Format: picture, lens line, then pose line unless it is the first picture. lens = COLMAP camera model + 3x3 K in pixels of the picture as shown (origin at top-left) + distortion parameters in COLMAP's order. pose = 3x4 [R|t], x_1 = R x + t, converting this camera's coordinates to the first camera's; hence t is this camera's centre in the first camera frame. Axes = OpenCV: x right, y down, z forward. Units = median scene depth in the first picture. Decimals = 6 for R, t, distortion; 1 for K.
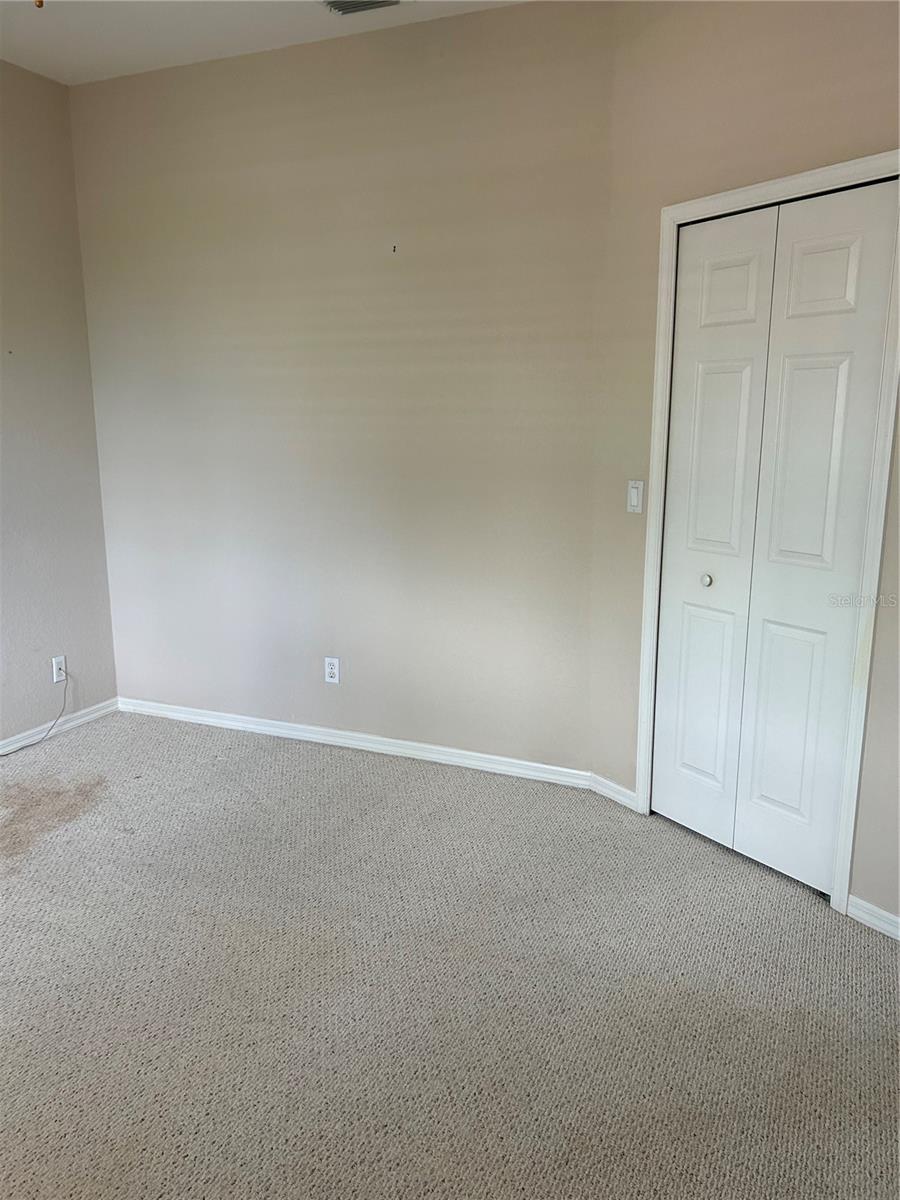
lens RADIAL K [[905.3, 0, 450.0], [0, 905.3, 600.0], [0, 0, 1]] dist [0.067025, -0.087113]
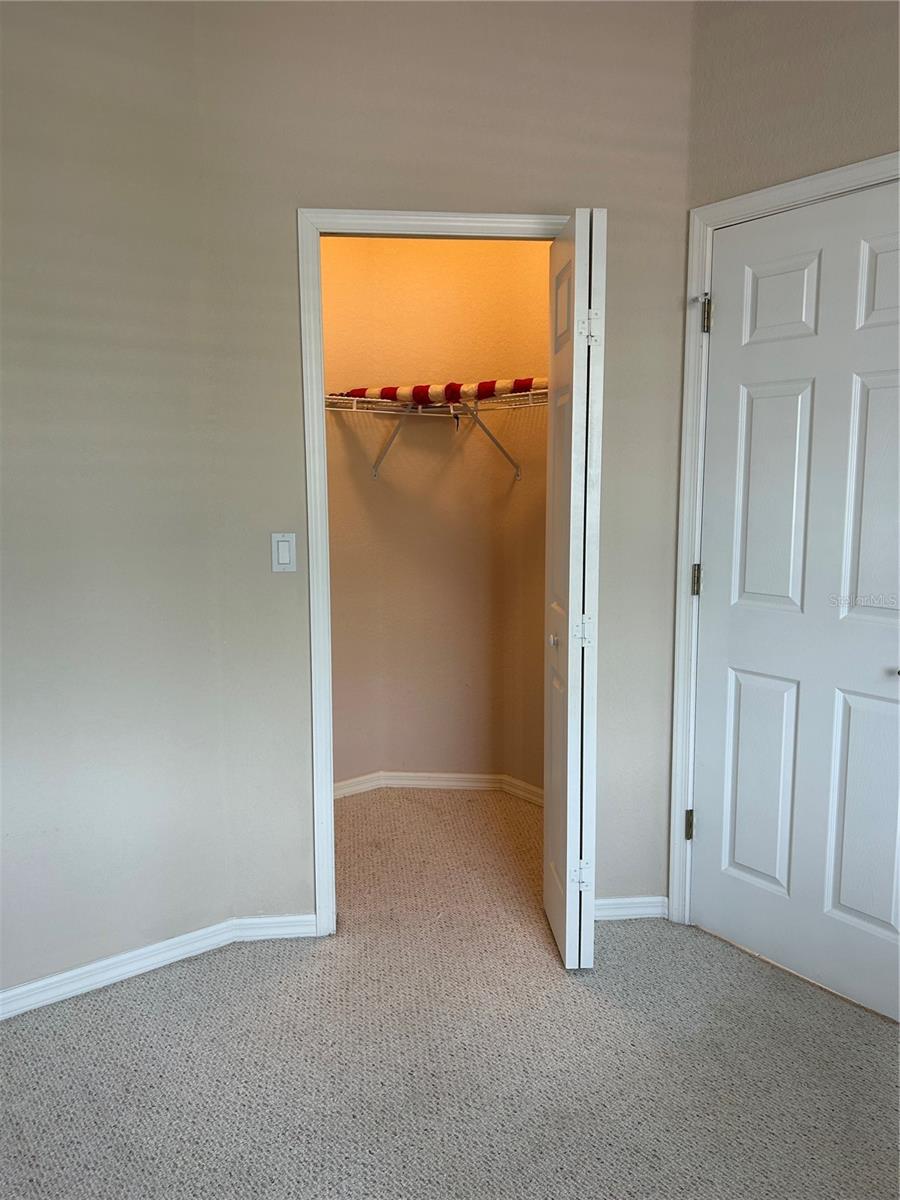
lens RADIAL K [[905.3, 0, 450.0], [0, 905.3, 600.0], [0, 0, 1]] dist [0.067025, -0.087113]
pose [[0.480632, -0.120776, 0.868565, -0.432634], [0.186225, 0.981936, 0.033491, -0.071186], [-0.856921, 0.145652, 0.494442, 0.476426]]
